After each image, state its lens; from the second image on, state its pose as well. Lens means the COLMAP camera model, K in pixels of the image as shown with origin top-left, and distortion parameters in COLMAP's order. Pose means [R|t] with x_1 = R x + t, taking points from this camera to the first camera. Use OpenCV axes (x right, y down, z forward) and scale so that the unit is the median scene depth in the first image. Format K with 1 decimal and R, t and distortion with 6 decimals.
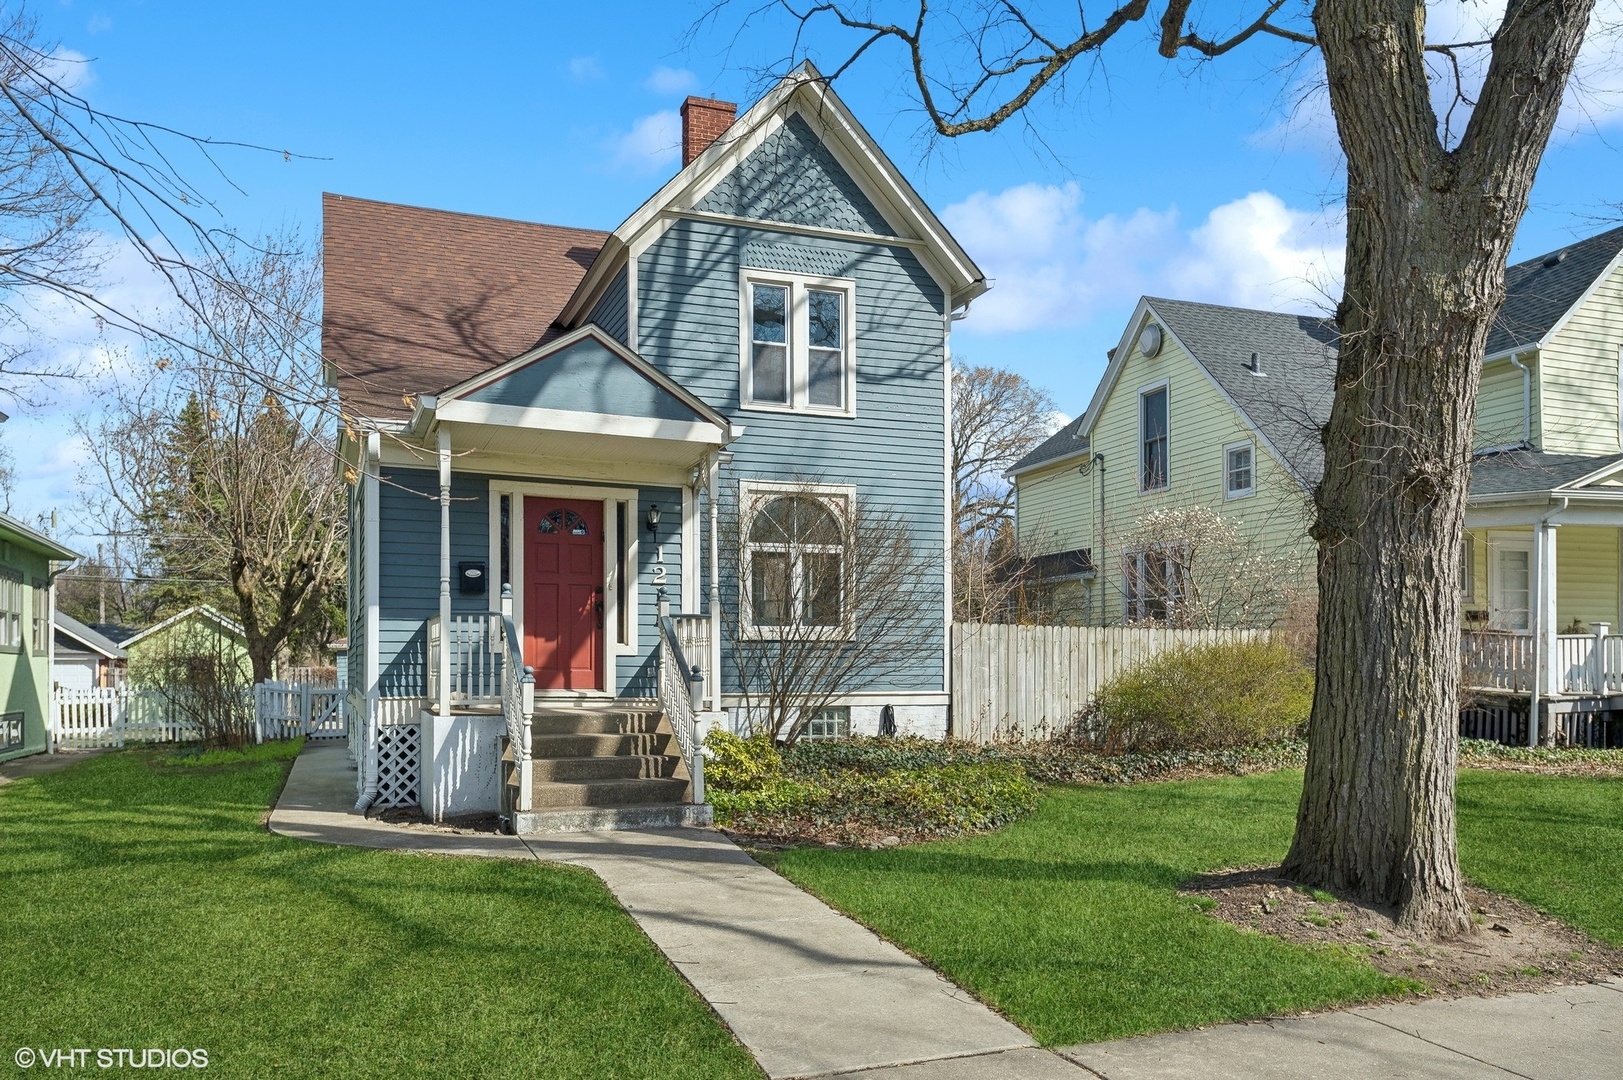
lens RADIAL K [[1229.6, 0, 811.5], [0, 1229.6, 540.0], [0, 0, 1]] dist [0.062331, 0.000519]
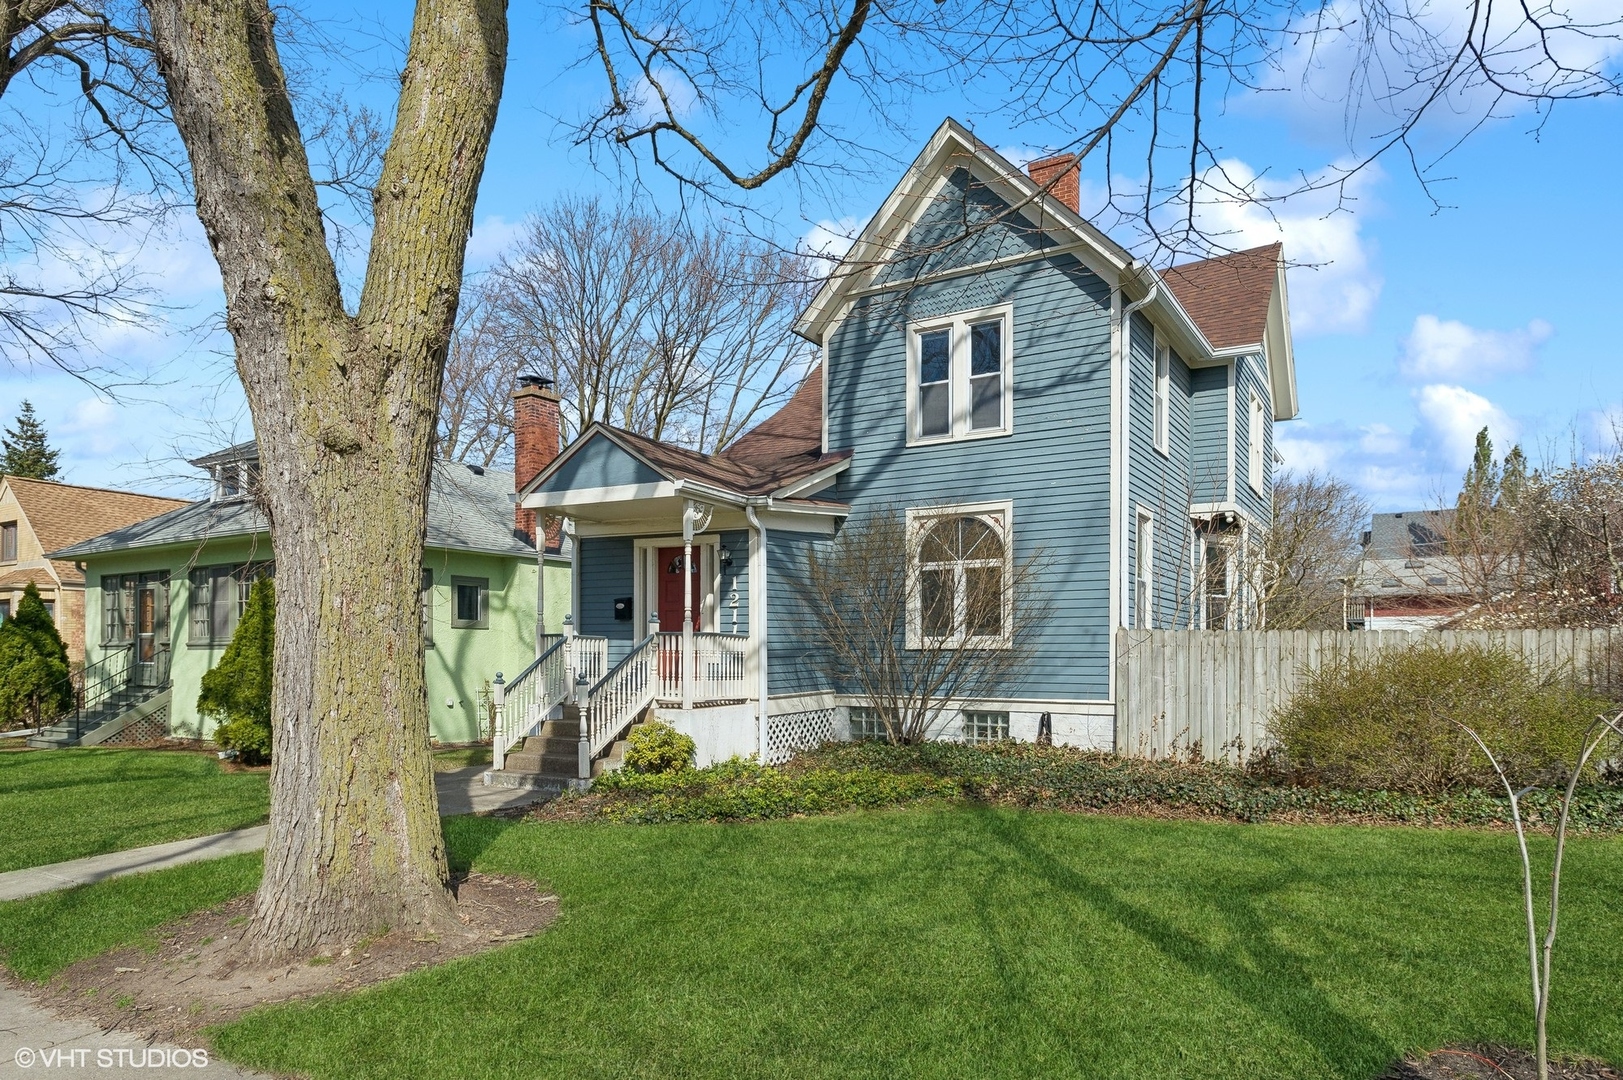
lens RADIAL K [[971.5, 0, 812.5], [0, 971.5, 580.9], [0, 0, 1]] dist [-0.000970, -0.000259]
pose [[0.620671, -0.061065, -0.781690, 0.573782], [0.073615, 0.997097, -0.019441, 0.027688], [0.780608, -0.045477, 0.623364, 0.358290]]
